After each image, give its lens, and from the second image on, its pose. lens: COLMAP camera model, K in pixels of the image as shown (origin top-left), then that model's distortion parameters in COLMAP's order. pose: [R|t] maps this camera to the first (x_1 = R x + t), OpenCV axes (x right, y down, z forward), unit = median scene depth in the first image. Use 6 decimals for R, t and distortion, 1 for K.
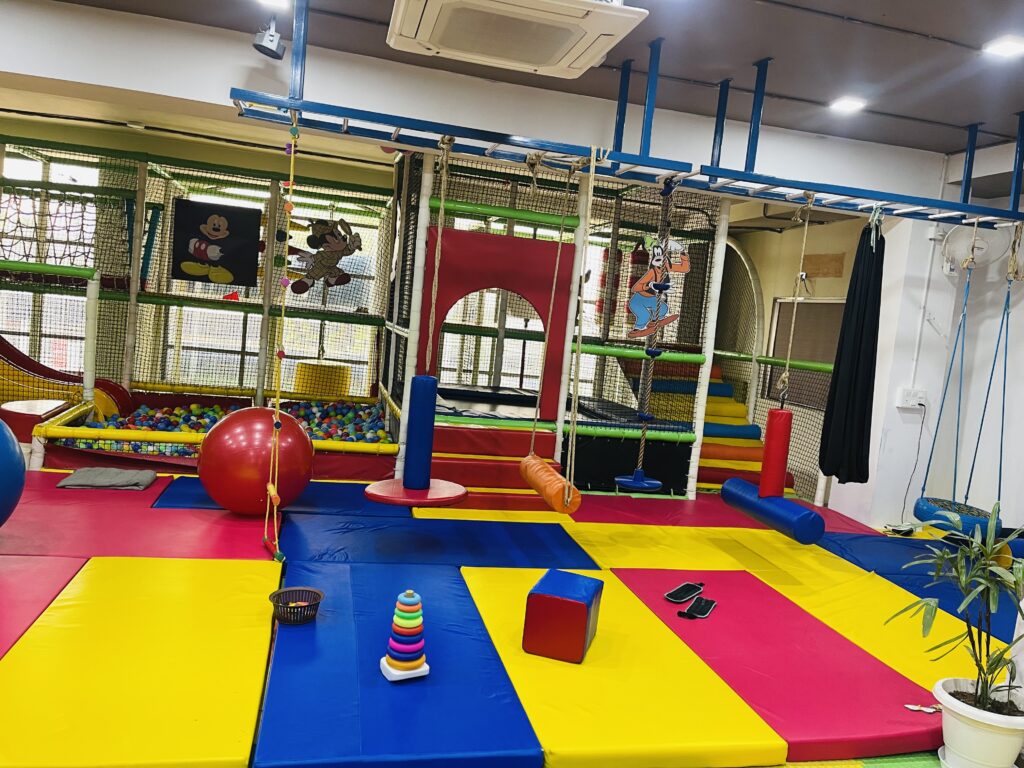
lens RADIAL K [[772.6, 0, 519.9], [0, 772.6, 385.5], [0, 0, 1]] dist [0.059538, -0.070997]
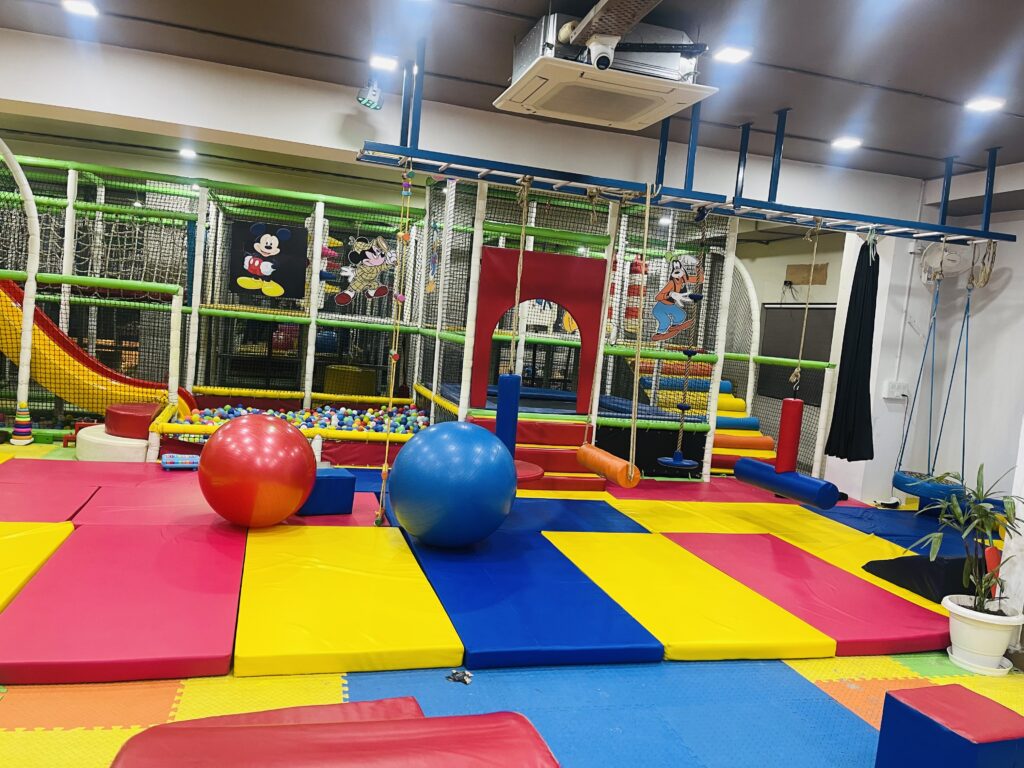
lens RADIAL K [[772.7, 0, 508.6], [0, 772.7, 392.9], [0, 0, 1]] dist [0.064930, -0.076526]
pose [[0.999207, -0.014290, 0.037174, -0.117621], [0.014203, 0.999896, 0.002582, 0.009350], [-0.037207, -0.002051, 0.999305, -0.139852]]
